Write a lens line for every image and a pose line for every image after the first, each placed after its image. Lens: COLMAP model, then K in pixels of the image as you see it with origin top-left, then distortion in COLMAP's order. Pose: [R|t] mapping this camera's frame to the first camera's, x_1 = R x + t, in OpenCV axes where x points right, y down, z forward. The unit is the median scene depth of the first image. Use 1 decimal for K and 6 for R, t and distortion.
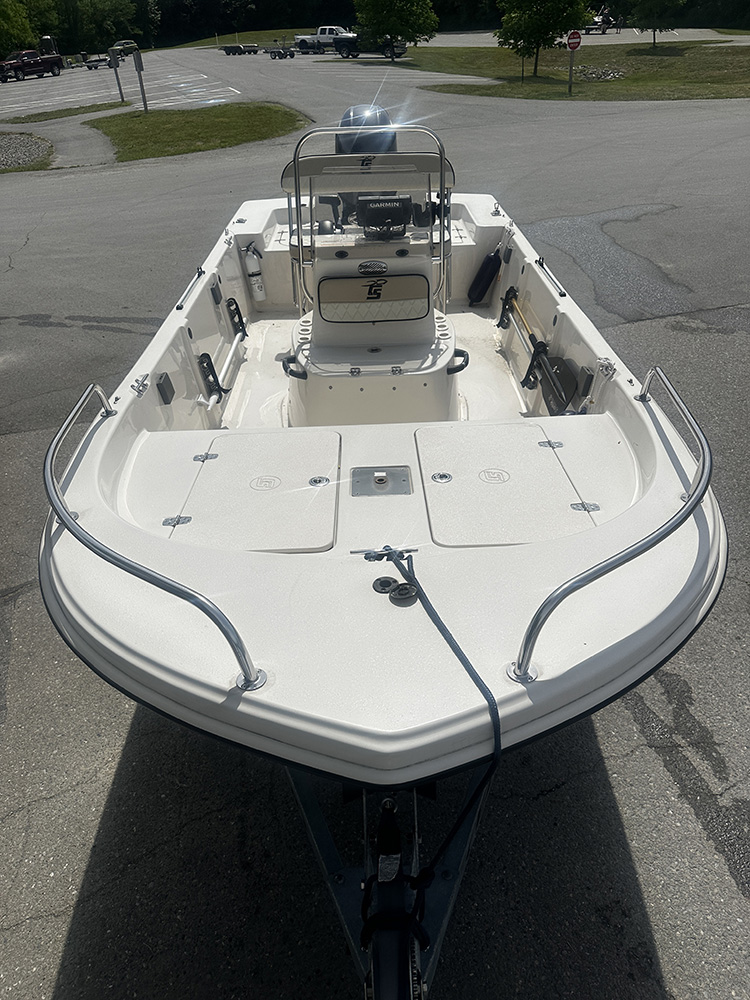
lens RADIAL K [[723.6, 0, 389.8], [0, 723.6, 501.7], [0, 0, 1]] dist [0.072088, -0.117214]
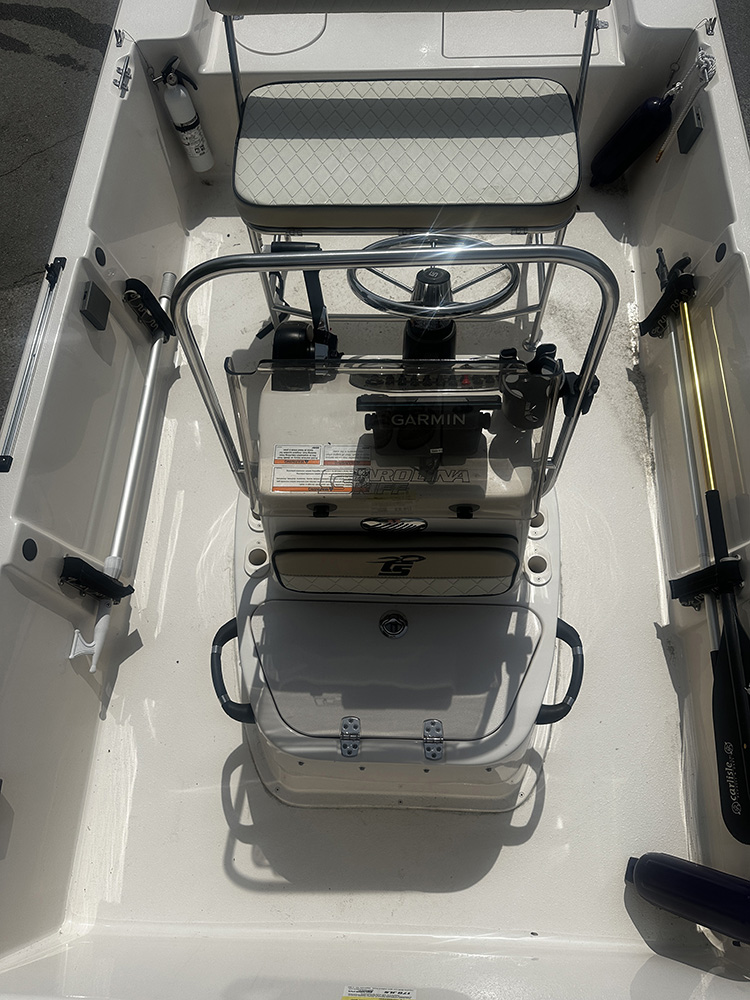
lens RADIAL K [[723.6, 0, 389.8], [0, 723.6, 501.7], [0, 0, 1]] dist [0.072088, -0.117214]
pose [[0.997810, 0.055037, -0.036683, -0.010085], [-0.026414, 0.840042, 0.541877, -0.545306], [0.060639, -0.539722, 0.839657, 0.621347]]
